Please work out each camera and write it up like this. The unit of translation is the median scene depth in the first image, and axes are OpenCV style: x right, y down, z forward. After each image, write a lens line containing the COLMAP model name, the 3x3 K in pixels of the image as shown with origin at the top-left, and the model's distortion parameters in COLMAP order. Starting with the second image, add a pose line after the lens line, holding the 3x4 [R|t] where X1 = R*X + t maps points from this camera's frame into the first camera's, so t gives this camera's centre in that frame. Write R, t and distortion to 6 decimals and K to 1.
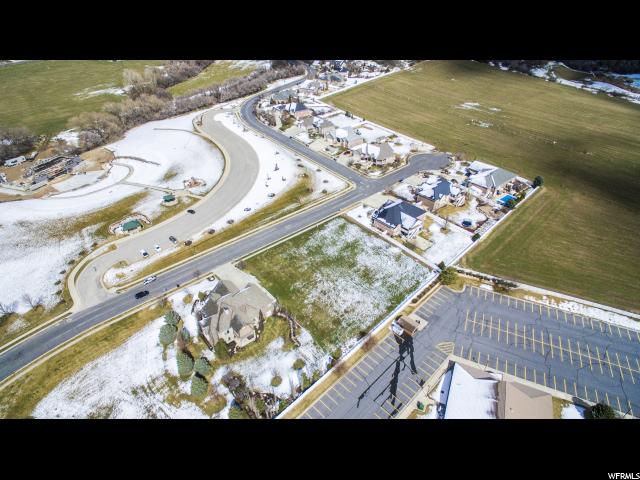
lens RADIAL K [[363.2, 0, 324.1], [0, 363.2, 241.2], [0, 0, 1]] dist [0.010205, -0.001002]
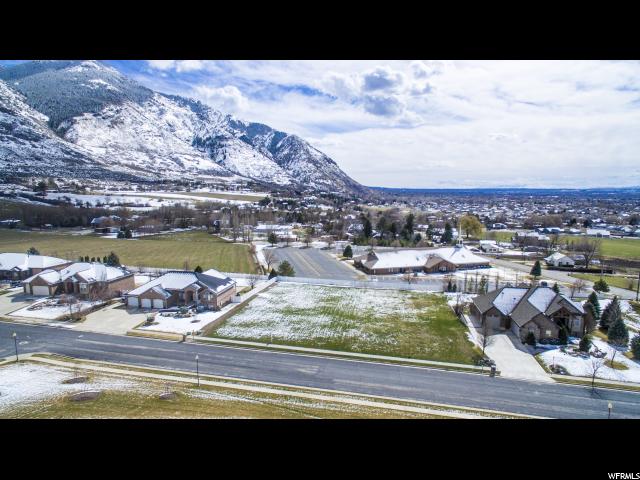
lens RADIAL K [[363.2, 0, 324.1], [0, 363.2, 241.2], [0, 0, 1]] dist [0.010205, -0.001002]
pose [[-0.619241, -0.110290, 0.777417, -0.417103], [0.446611, 0.764859, 0.464250, -0.332305], [-0.645816, 0.634686, -0.424376, 1.144321]]
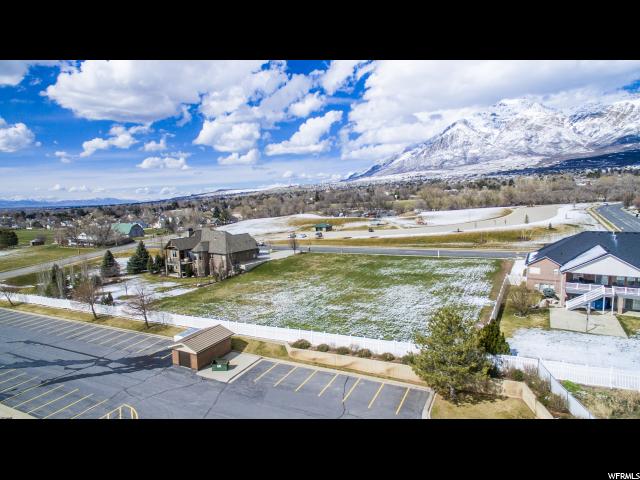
lens RADIAL K [[363.2, 0, 324.1], [0, 363.2, 241.2], [0, 0, 1]] dist [0.010205, -0.001002]
pose [[0.317541, 0.097535, -0.943215, 0.476841], [-0.517101, 0.851590, -0.086027, 0.083478], [0.794842, 0.515054, 0.320850, 0.719070]]
